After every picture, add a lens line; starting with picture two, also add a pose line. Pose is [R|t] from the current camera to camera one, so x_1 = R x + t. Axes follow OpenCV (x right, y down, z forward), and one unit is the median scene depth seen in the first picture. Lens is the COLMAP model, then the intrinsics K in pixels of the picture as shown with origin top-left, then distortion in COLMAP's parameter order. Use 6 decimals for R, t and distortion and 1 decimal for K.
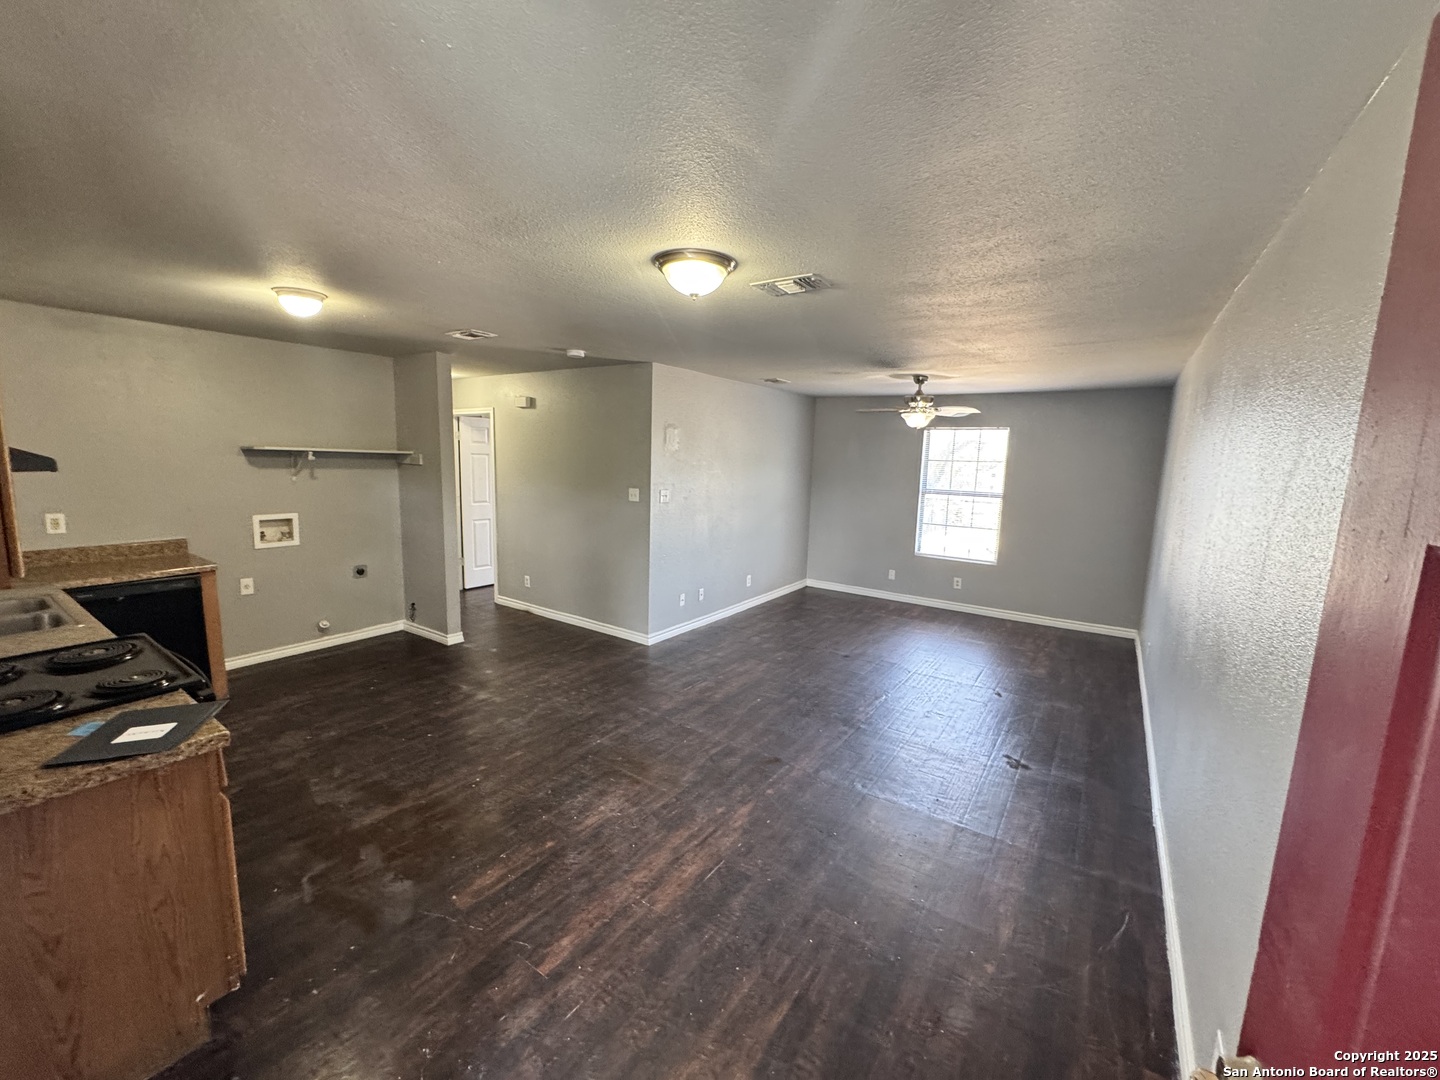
lens RADIAL K [[576.9, 0, 717.5], [0, 576.9, 539.3], [0, 0, 1]] dist [-0.003172, -0.000301]
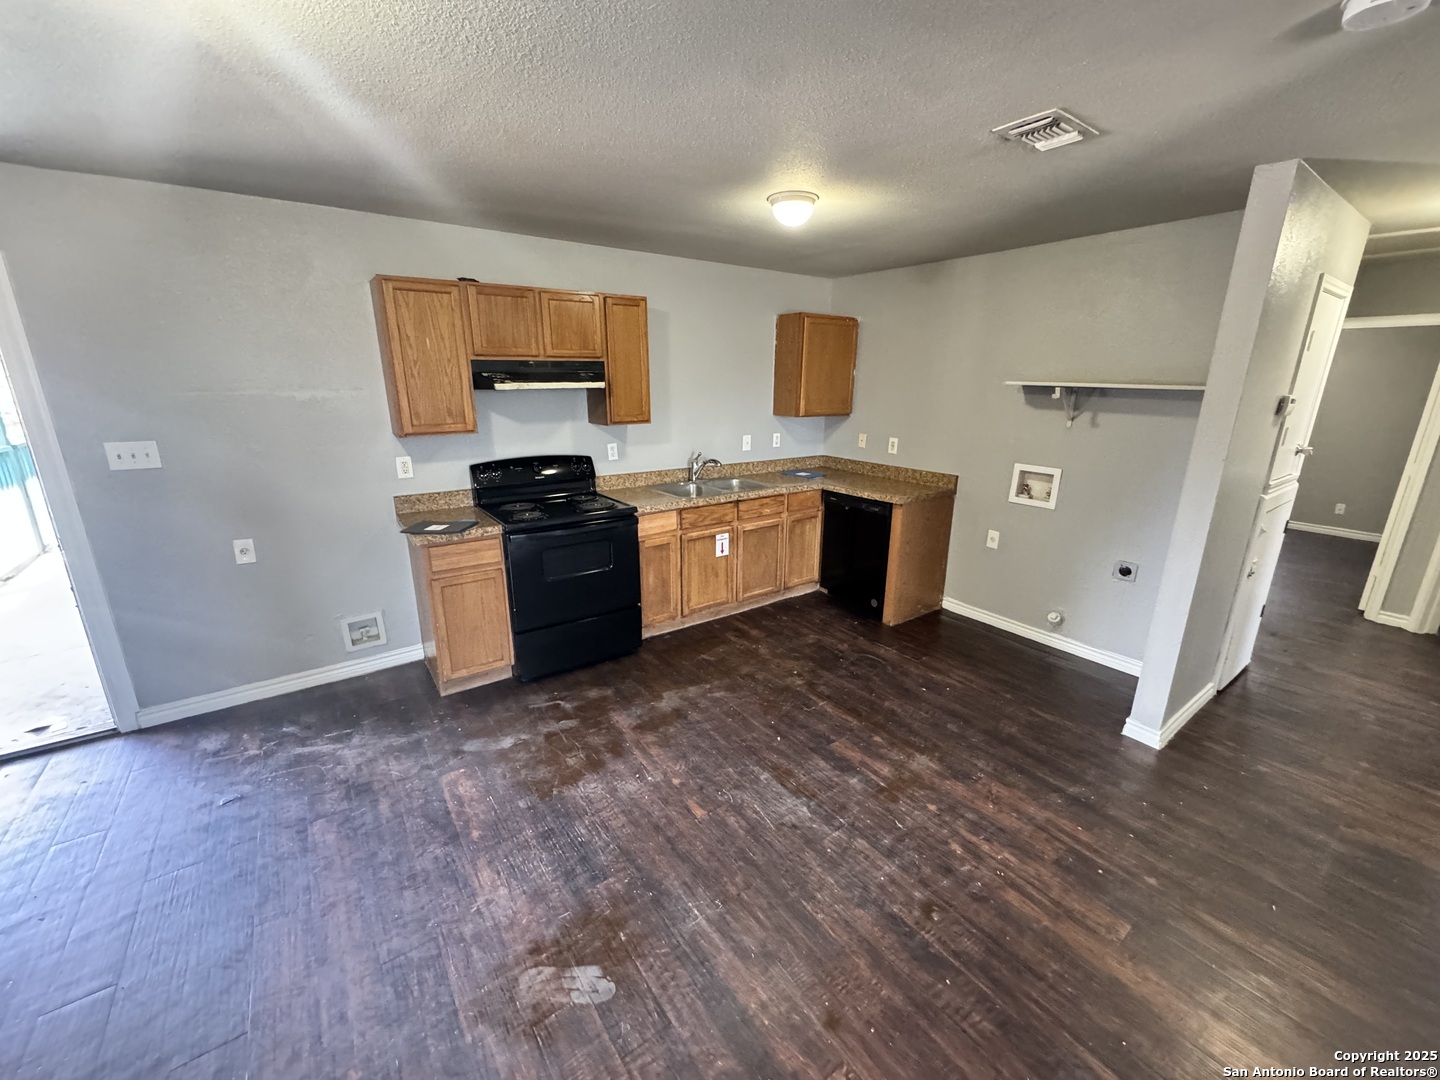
lens RADIAL K [[576.9, 0, 717.5], [0, 576.9, 539.3], [0, 0, 1]] dist [-0.003172, -0.000301]
pose [[-0.332890, 0.226362, -0.915393, 0.191238], [-0.153084, 0.944909, 0.289331, -0.135045], [0.930457, 0.236447, -0.279898, 0.994400]]
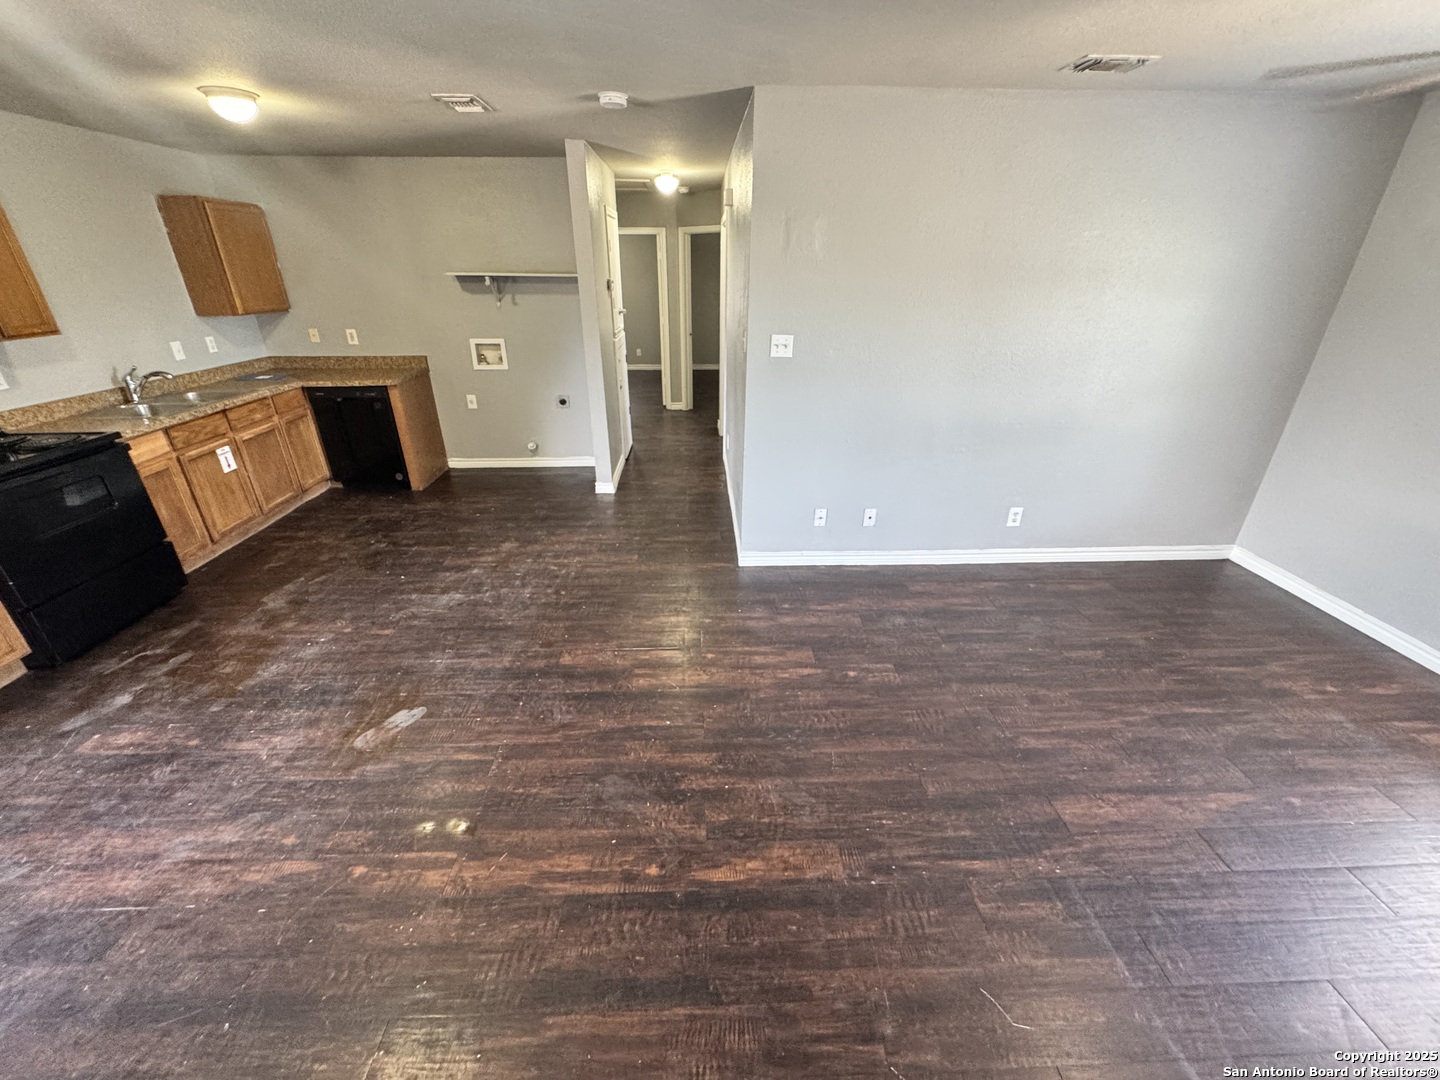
lens RADIAL K [[576.9, 0, 717.5], [0, 576.9, 539.3], [0, 0, 1]] dist [-0.003172, -0.000301]
pose [[0.597876, 0.318085, -0.735776, 0.518266], [-0.100773, 0.940441, 0.324678, -0.102118], [0.795229, -0.119971, 0.594321, 0.777699]]
